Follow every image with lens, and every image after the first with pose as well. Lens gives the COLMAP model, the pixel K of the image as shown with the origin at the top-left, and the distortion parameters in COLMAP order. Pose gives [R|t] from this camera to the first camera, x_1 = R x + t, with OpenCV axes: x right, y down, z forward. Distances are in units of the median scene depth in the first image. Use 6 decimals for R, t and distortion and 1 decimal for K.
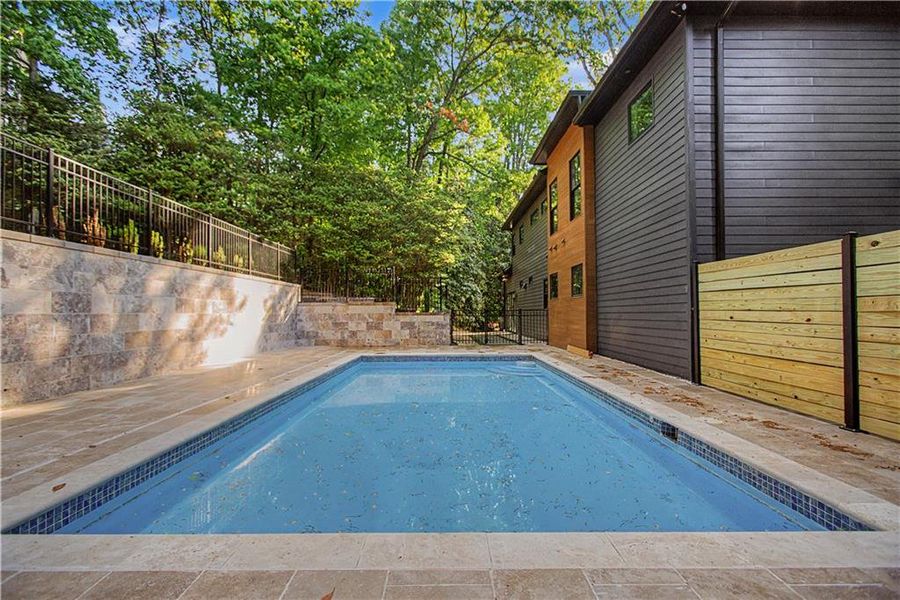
lens RADIAL K [[407.7, 0, 452.8], [0, 407.7, 307.3], [0, 0, 1]] dist [-0.001542, -0.000796]
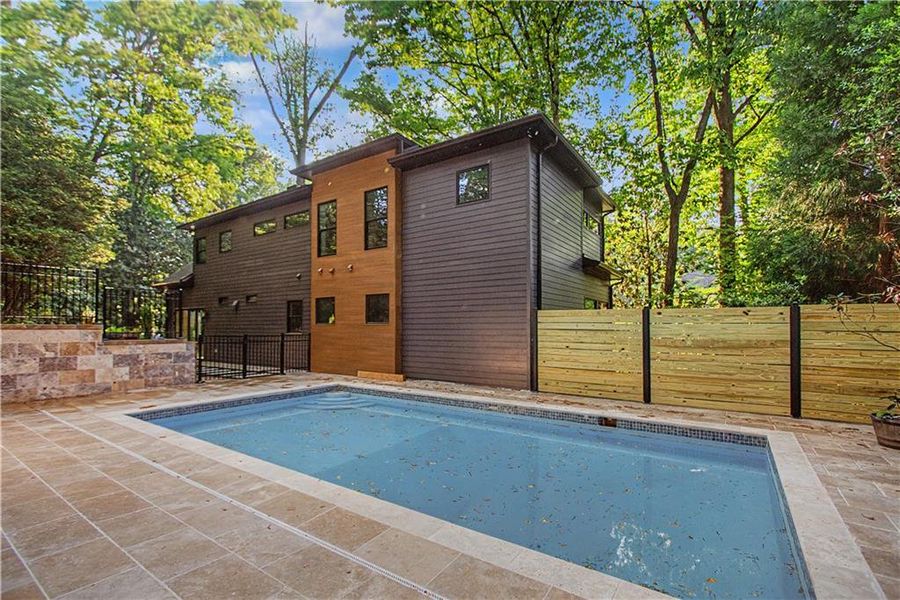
lens RADIAL K [[407.7, 0, 463.8], [0, 407.7, 322.3], [0, 0, 1]] dist [-0.001542, -0.000796]
pose [[0.566115, 0.018409, 0.824121, -0.879748], [-0.016512, 0.999803, -0.010991, -0.047726], [-0.824161, -0.007386, 0.566307, 0.438474]]
